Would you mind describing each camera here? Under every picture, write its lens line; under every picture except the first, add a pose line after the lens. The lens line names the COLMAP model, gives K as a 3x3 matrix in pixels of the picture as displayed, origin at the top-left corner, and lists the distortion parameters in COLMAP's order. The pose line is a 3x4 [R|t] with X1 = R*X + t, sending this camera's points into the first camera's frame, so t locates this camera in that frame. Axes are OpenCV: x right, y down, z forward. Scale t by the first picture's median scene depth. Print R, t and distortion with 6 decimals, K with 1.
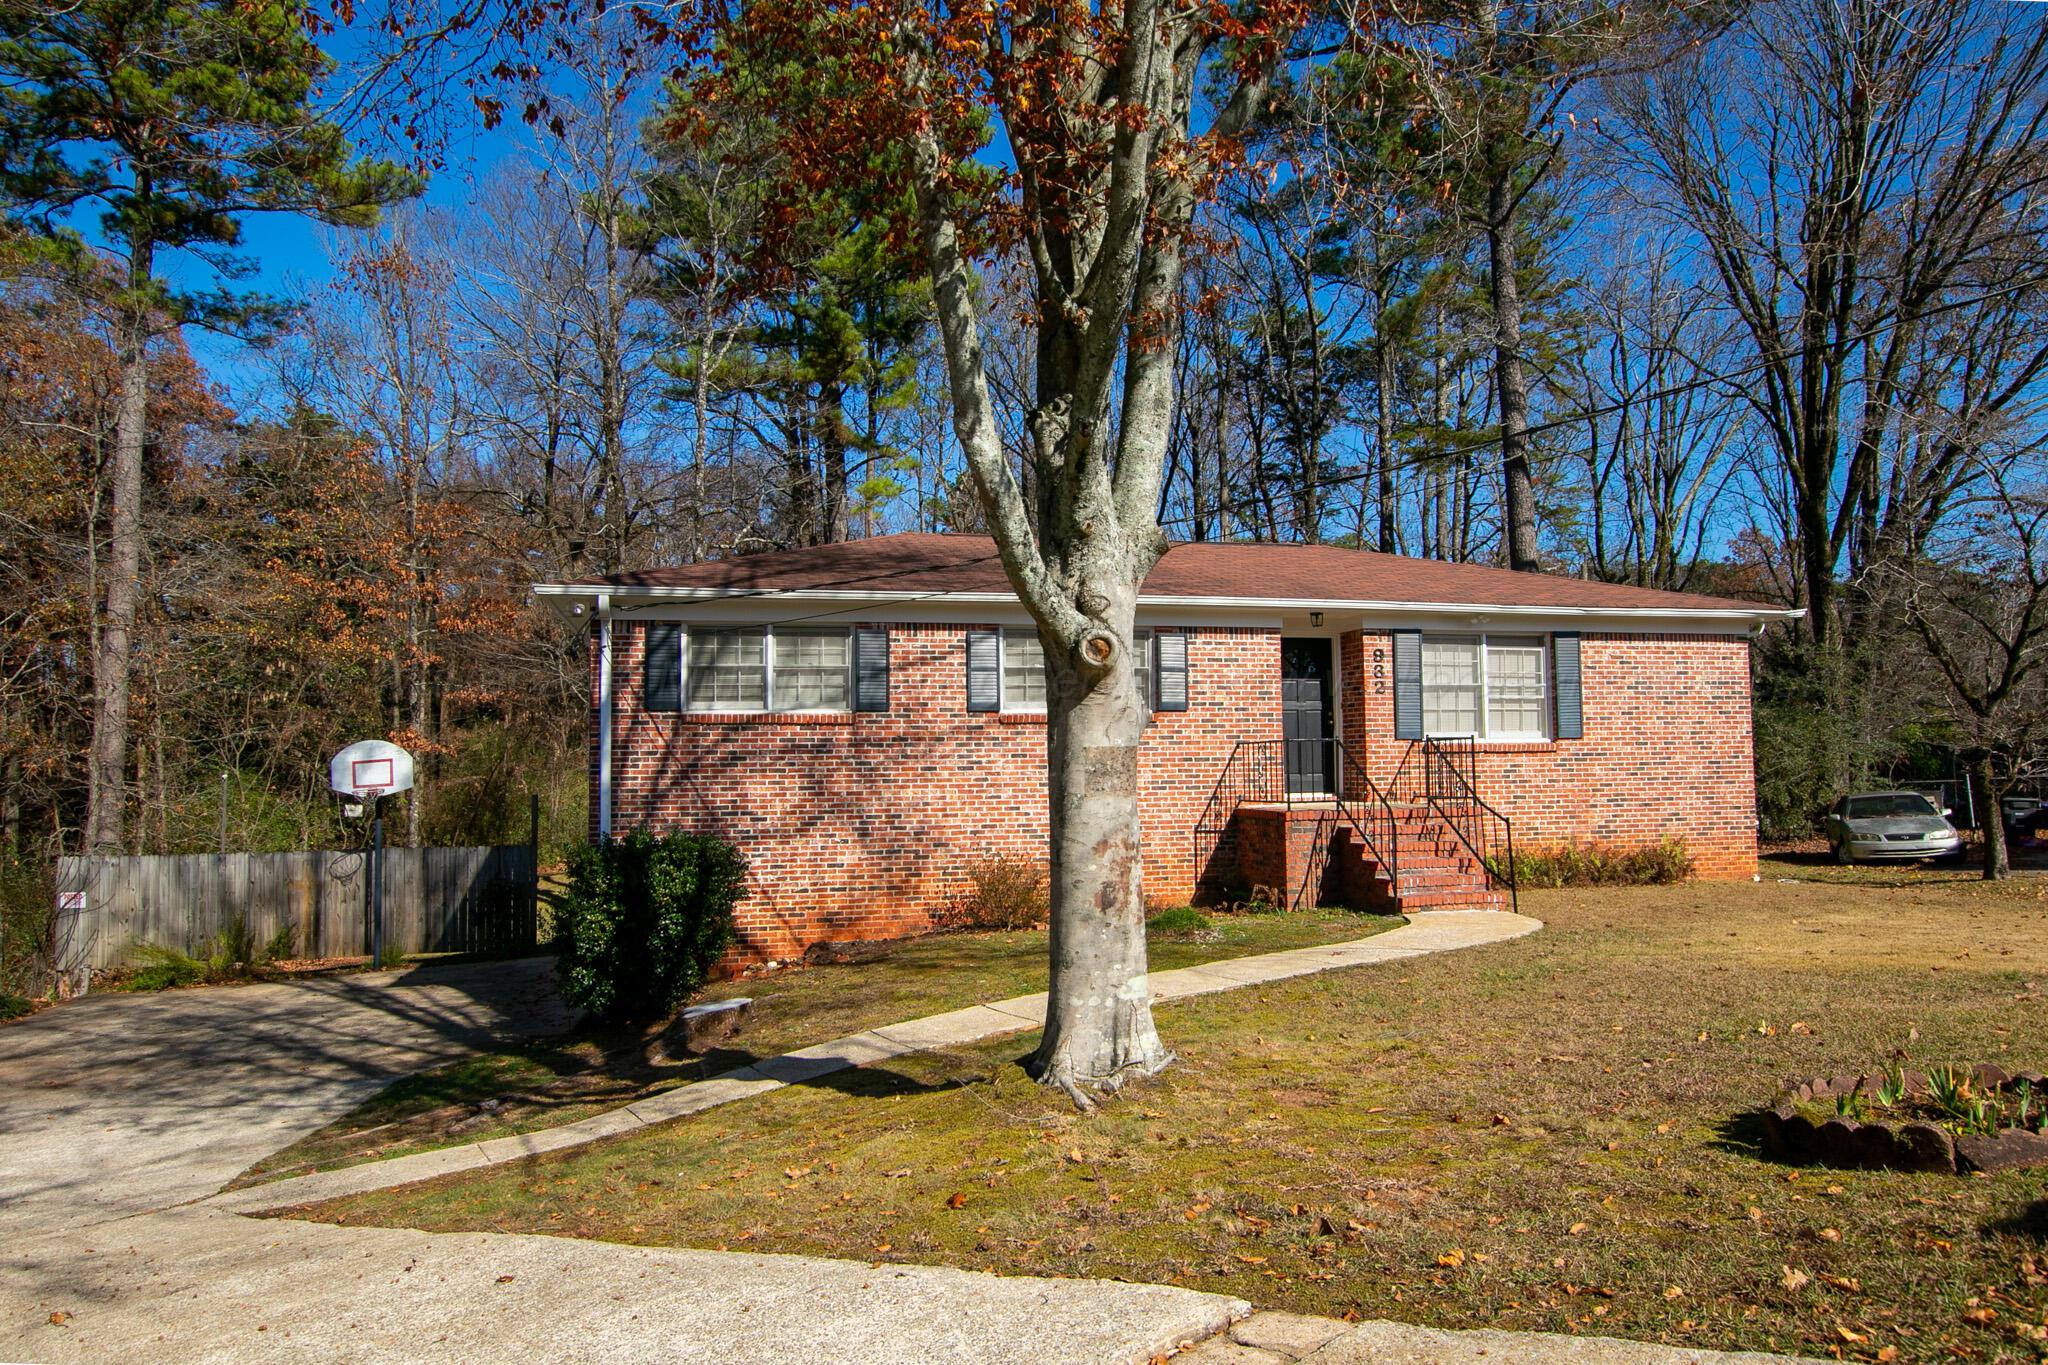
lens RADIAL K [[1327.6, 0, 1024.0], [0, 1327.6, 682.5], [0, 0, 1]] dist [-0.015572, 0.001787]
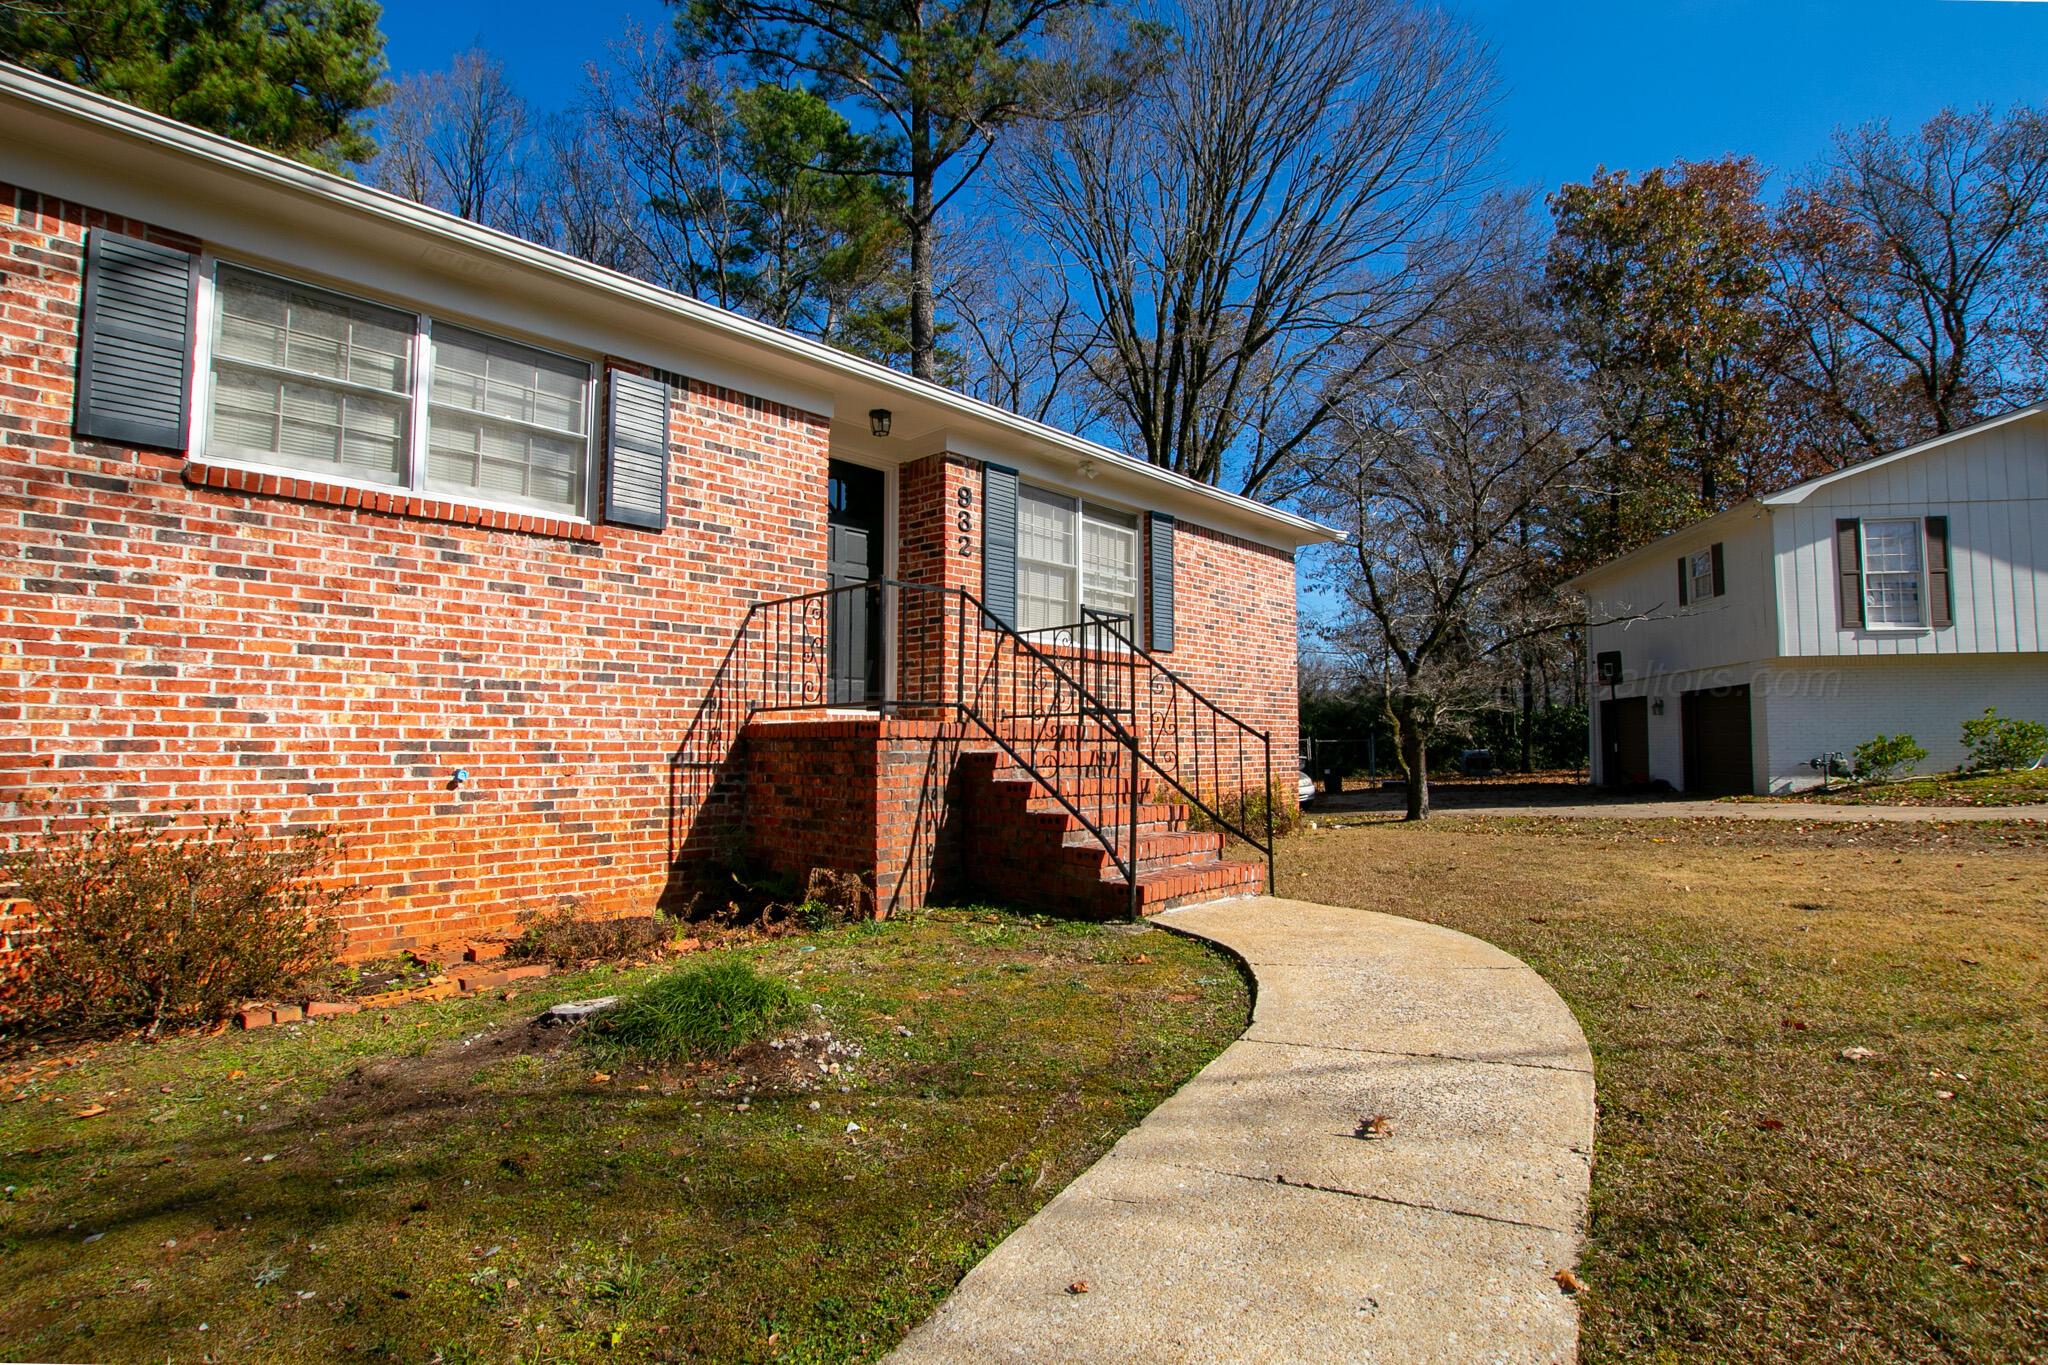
lens RADIAL K [[974.0, 0, 1012.3], [0, 974.0, 698.3], [0, 0, 1]] dist [-0.026892, 0.000363]
pose [[0.842373, 0.039475, 0.537447, 0.039054], [-0.044454, 0.999005, -0.003700, 0.084192], [-0.537058, -0.020775, 0.843289, 0.632139]]
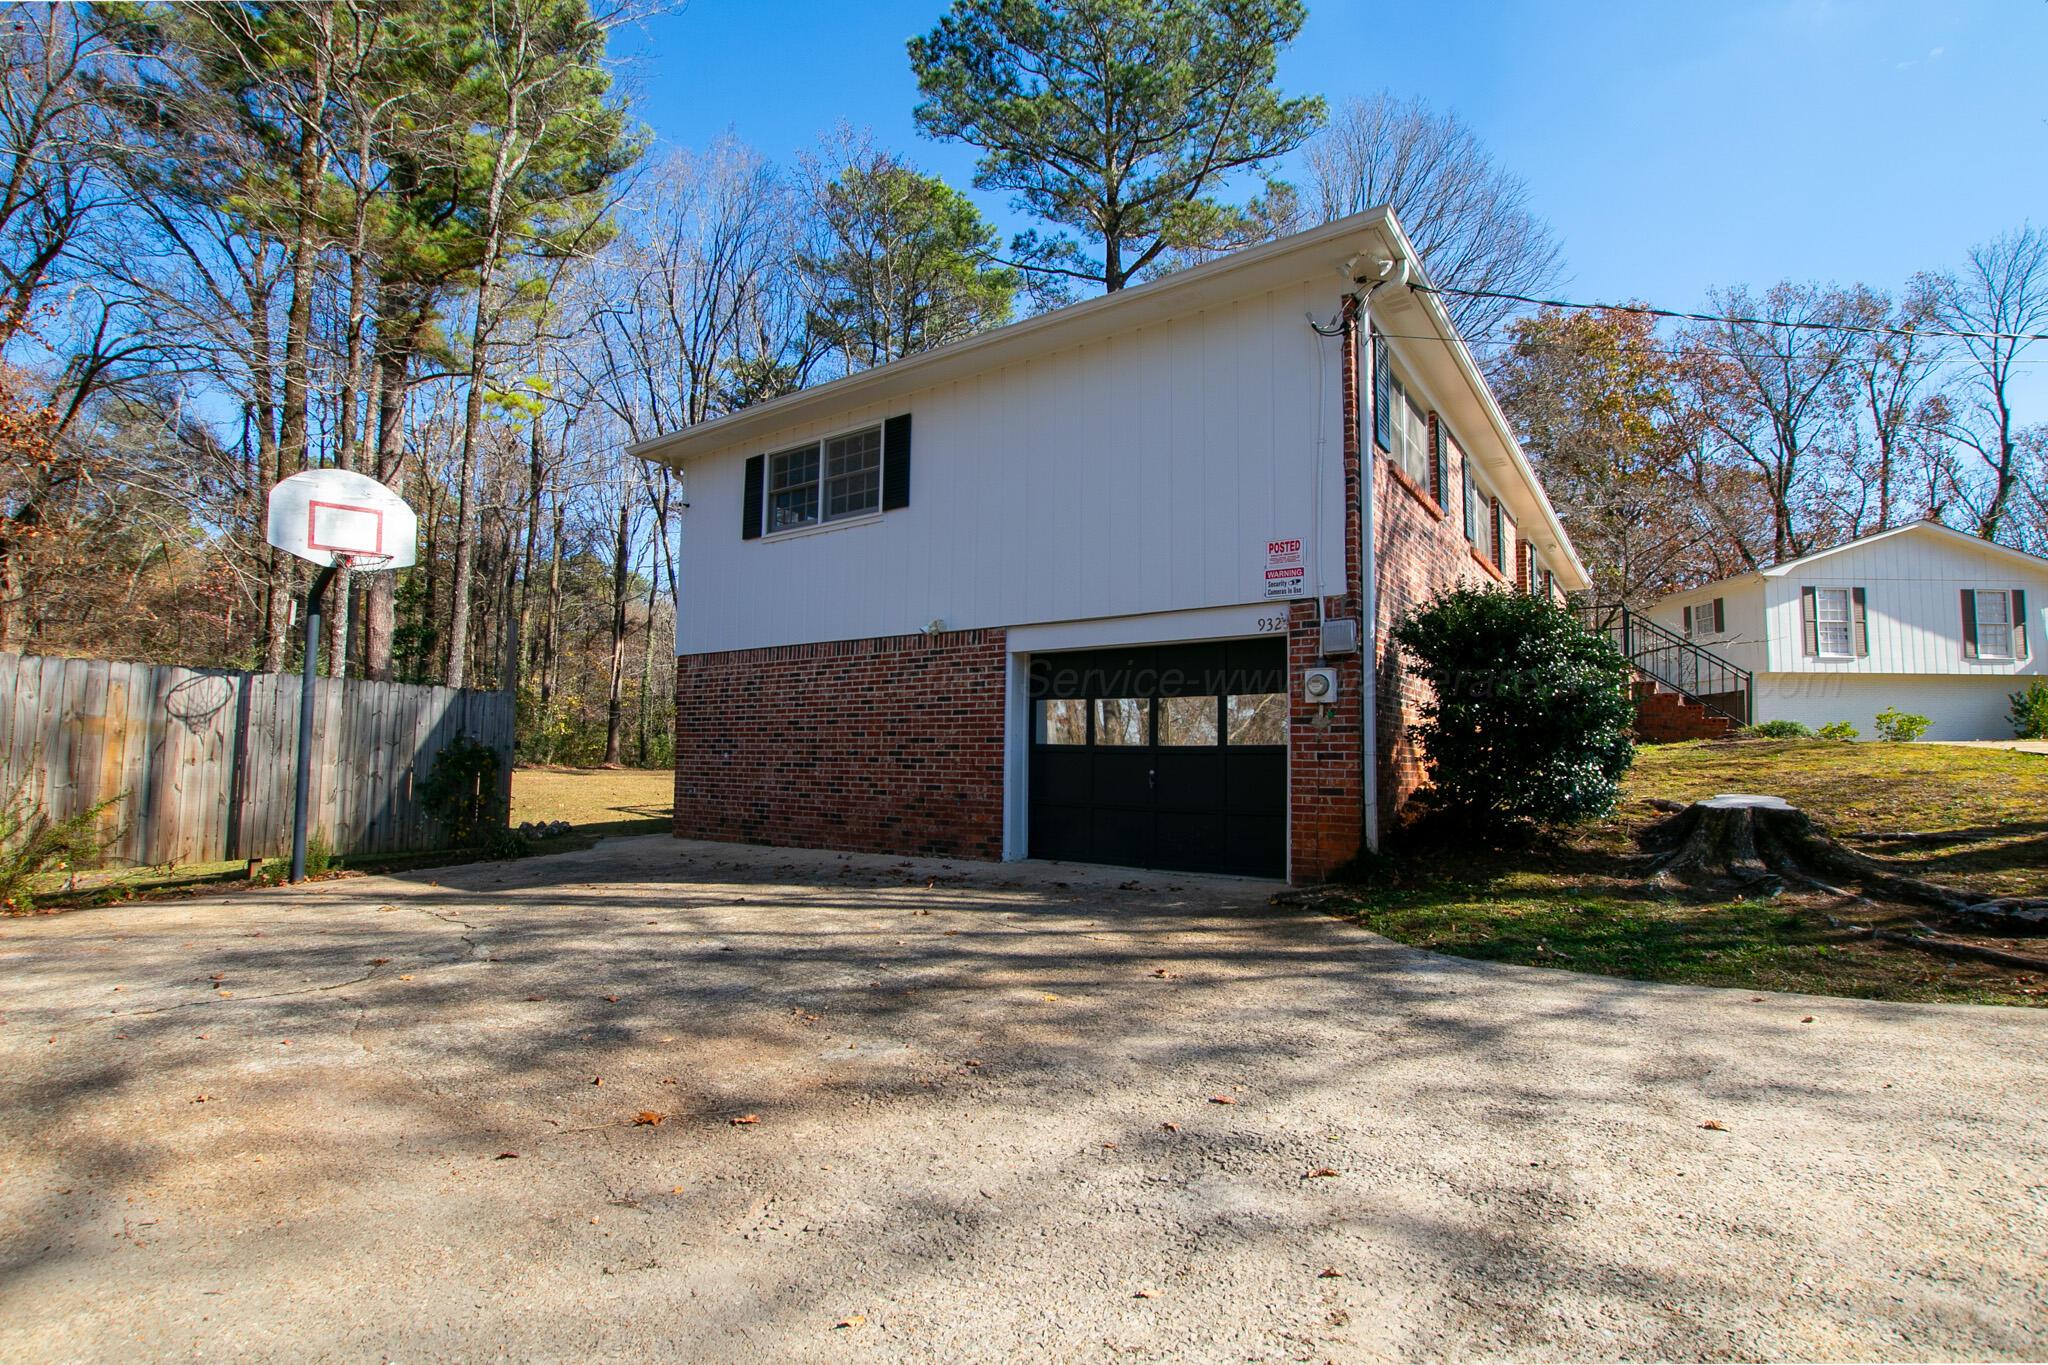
lens RADIAL K [[958.4, 0, 1018.1], [0, 958.4, 693.1], [0, 0, 1]] dist [-0.032837, 0.004215]
pose [[0.754809, 0.076502, 0.651469, -0.722931], [-0.067258, 0.996967, -0.039147, 0.183717], [-0.652488, -0.014268, 0.757665, 0.681986]]
